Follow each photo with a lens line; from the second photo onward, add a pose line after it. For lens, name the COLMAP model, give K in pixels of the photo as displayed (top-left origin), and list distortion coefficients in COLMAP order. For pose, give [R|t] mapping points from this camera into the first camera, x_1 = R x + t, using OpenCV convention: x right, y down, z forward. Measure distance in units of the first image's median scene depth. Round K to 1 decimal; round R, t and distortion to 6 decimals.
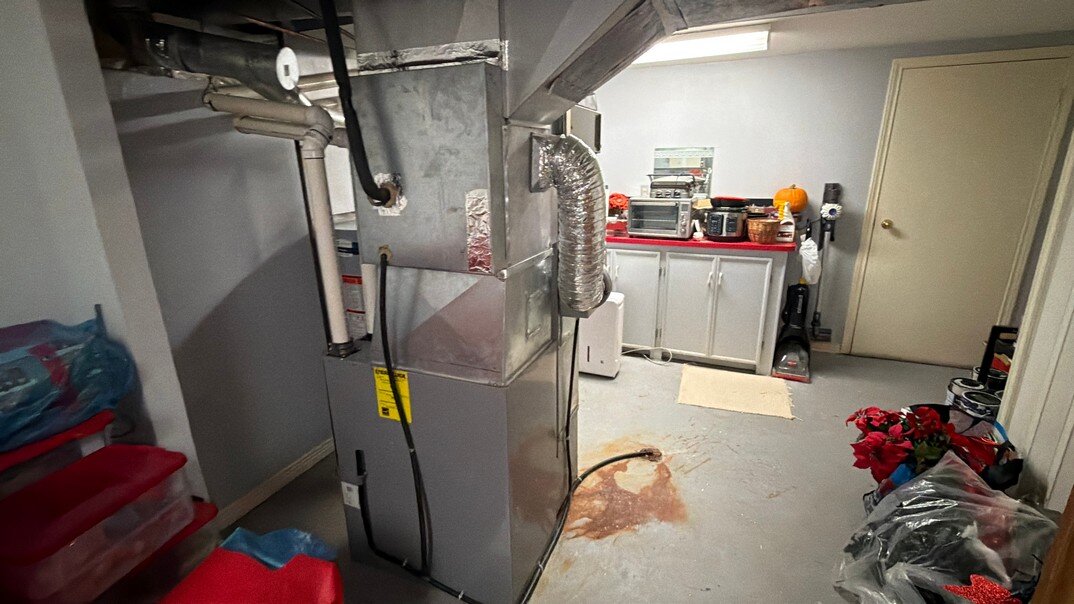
lens RADIAL K [[481.5, 0, 535.5], [0, 481.5, 301.4], [0, 0, 1]] dist [-0.004157, 0.000209]
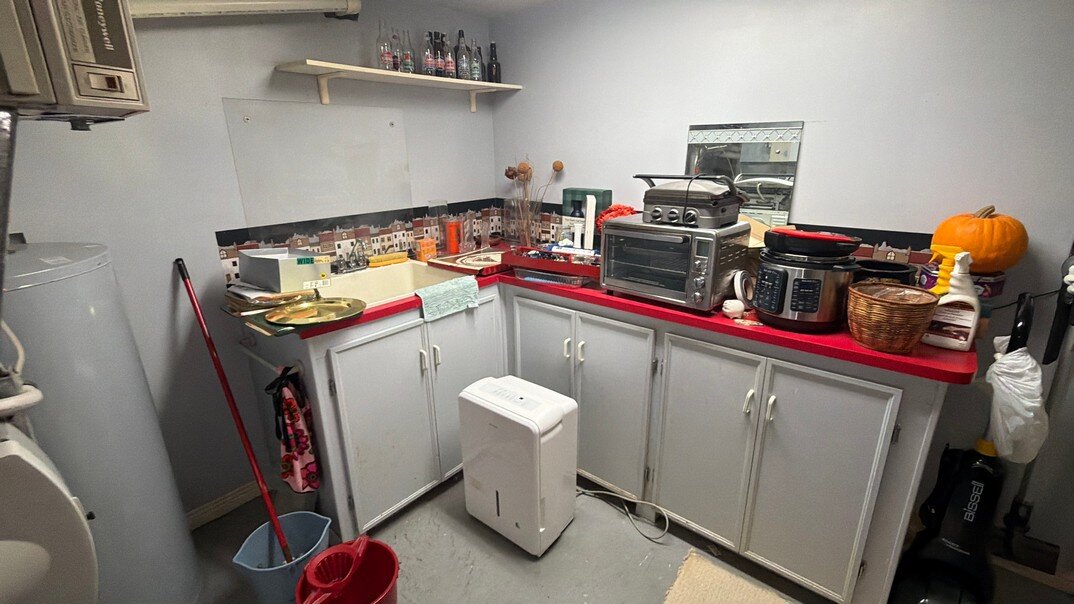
lens RADIAL K [[481.5, 0, 536.2], [0, 481.5, 296.3], [0, 0, 1]] dist [-0.004157, 0.000209]
pose [[0.959576, 0.091330, -0.266220, 0.281317], [-0.087346, 0.995818, 0.026795, -0.145463], [0.267554, -0.002459, 0.963540, 0.499944]]
